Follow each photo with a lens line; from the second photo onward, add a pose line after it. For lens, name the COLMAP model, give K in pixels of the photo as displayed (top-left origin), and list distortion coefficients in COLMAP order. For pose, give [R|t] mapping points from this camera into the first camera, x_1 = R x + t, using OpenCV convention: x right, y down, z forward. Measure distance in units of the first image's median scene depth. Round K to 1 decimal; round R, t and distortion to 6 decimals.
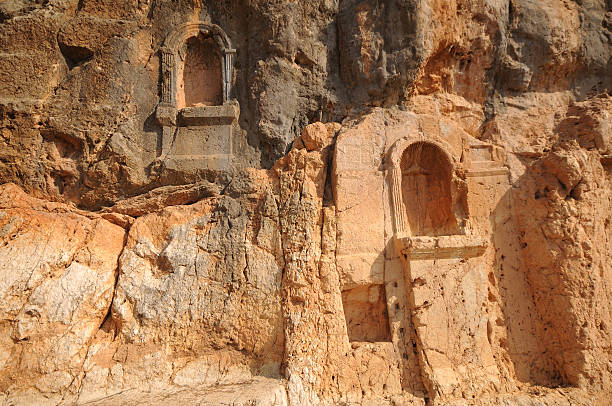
lens RADIAL K [[378.6, 0, 311.5], [0, 378.6, 209.3], [0, 0, 1]] dist [0.007750, 0.011605]
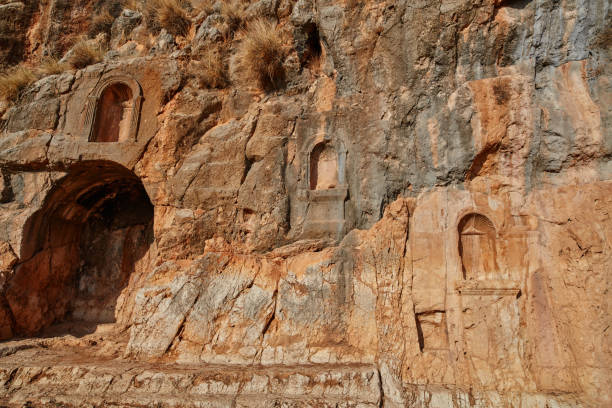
lens RADIAL K [[367.0, 0, 309.8], [0, 367.0, 201.6], [0, 0, 1]] dist [-0.074170, 0.060202]
pose [[0.972886, 0.007569, -0.231161, 0.000693], [-0.025938, 0.996730, -0.076530, -0.108838], [0.229825, 0.080451, 0.969901, -0.539359]]
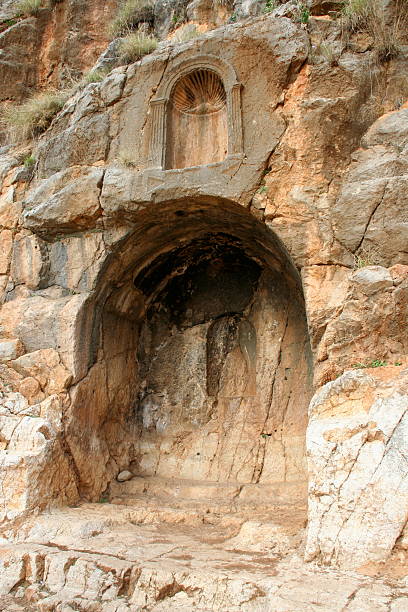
lens RADIAL K [[512.4, 0, 196.9], [0, 512.4, 306.1], [0, 0, 1]] dist [-0.177125, 0.091896]
pose [[0.860227, -0.053564, -0.507090, -0.692776], [0.026030, 0.997784, -0.061240, -0.036170], [0.509246, 0.039481, 0.859715, -0.257296]]
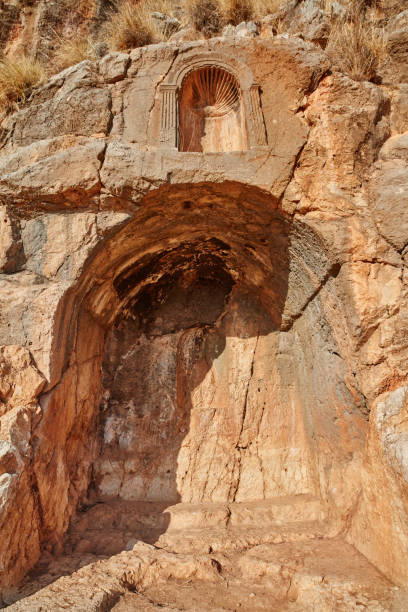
lens RADIAL K [[367.0, 0, 203.8], [0, 367.0, 304.6], [0, 0, 1]] dist [-0.074170, 0.060202]
pose [[0.976993, -0.030854, -0.211028, -1.238225], [-0.003841, 0.986774, -0.162055, 0.027268], [0.213237, 0.159137, 0.963953, 0.091893]]
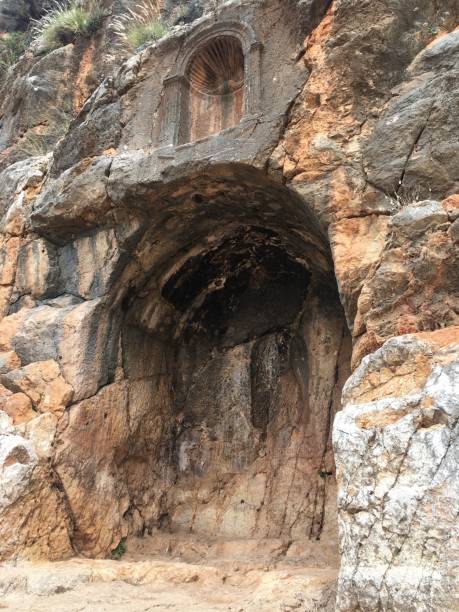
lens RADIAL K [[518.5, 0, 229.4], [0, 518.5, 304.2], [0, 0, 1]] dist [0.077279, -0.088969]
pose [[0.780530, -0.182413, -0.597912, -0.669692], [0.047286, 0.970966, -0.234498, 0.179334], [0.623327, 0.154759, 0.766494, 0.065299]]
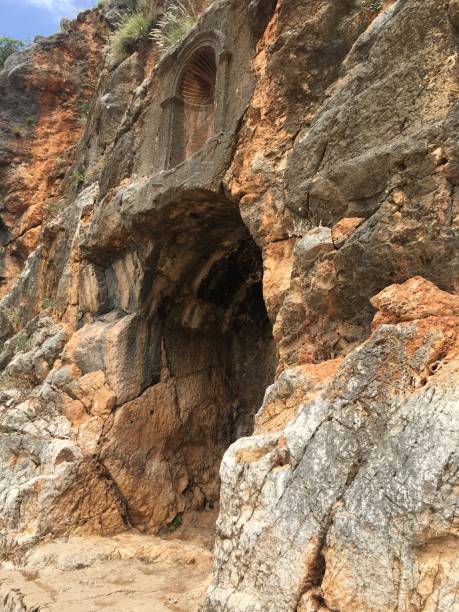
lens RADIAL K [[518.5, 0, 231.7], [0, 518.5, 304.8], [0, 0, 1]] dist [0.077279, -0.088969]
pose [[0.505903, -0.174171, -0.844823, -0.262159], [0.096164, 0.984685, -0.145420, 0.058101], [0.857213, -0.007673, 0.514905, 0.347394]]
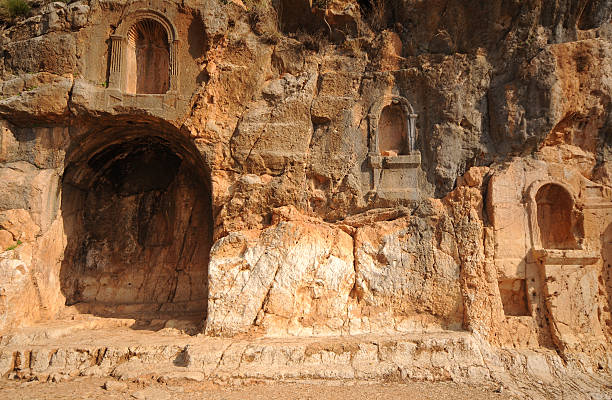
lens RADIAL K [[428.4, 0, 299.5], [0, 428.4, 205.5], [0, 0, 1]] dist [0.013182, 0.011803]
pose [[0.994614, 0.036747, -0.096914, -0.552447], [-0.035217, 0.999227, 0.017457, -0.097480], [0.097480, -0.013950, 0.995140, -0.806323]]
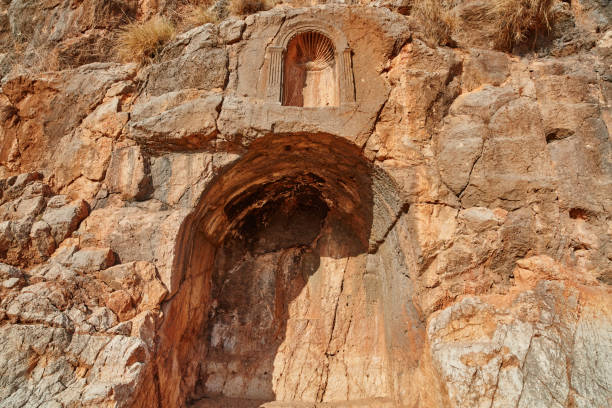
lens RADIAL K [[367.0, 0, 305.5], [0, 367.0, 201.6], [0, 0, 1]] dist [-0.074170, 0.060202]
pose [[0.973564, -0.009479, -0.228217, -1.154496], [-0.037629, 0.978831, -0.201180, 0.010563], [0.225293, 0.204449, 0.952598, -0.099987]]
